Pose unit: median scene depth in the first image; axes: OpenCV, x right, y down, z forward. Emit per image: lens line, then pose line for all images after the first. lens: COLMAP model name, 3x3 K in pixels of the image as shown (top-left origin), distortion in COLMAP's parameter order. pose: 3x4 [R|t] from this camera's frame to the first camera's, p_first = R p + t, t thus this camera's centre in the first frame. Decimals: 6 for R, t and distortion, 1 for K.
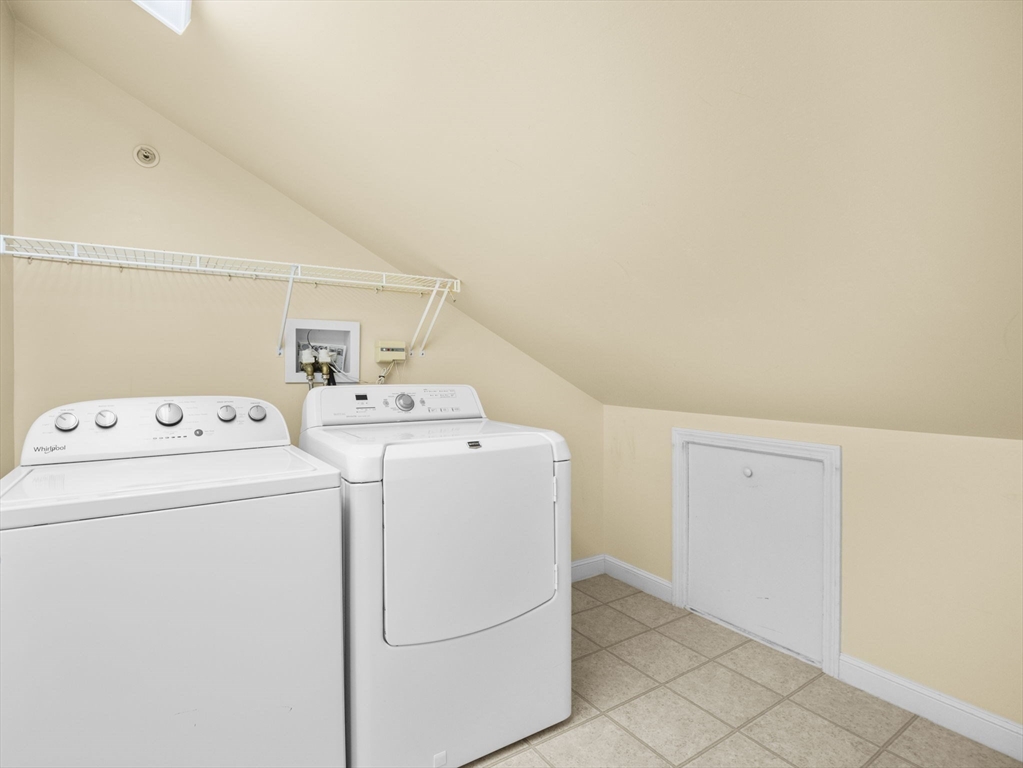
lens RADIAL K [[520.4, 0, 518.8], [0, 520.4, 388.8], [0, 0, 1]] dist [0.000205, -0.013114]
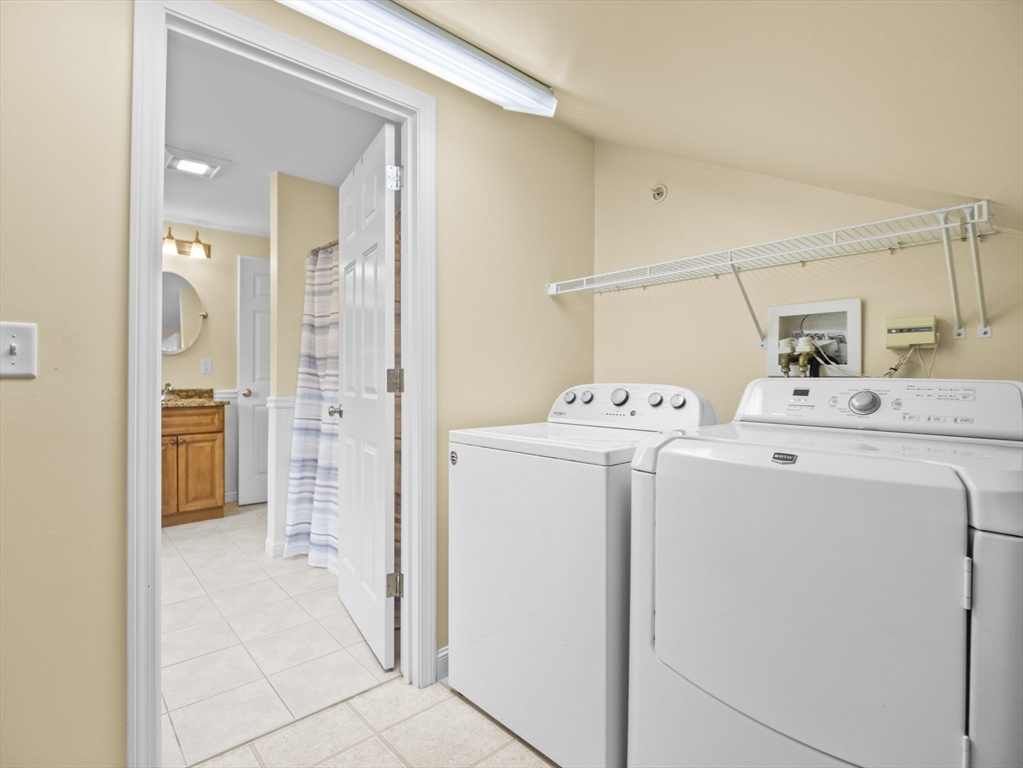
lens RADIAL K [[520.4, 0, 518.8], [0, 520.4, 388.8], [0, 0, 1]] dist [0.000205, -0.013114]
pose [[0.123857, 0.018537, -0.992127, 0.416613], [-0.040115, 0.999102, 0.013660, 0.016211], [0.991489, 0.038107, 0.124489, 0.433551]]
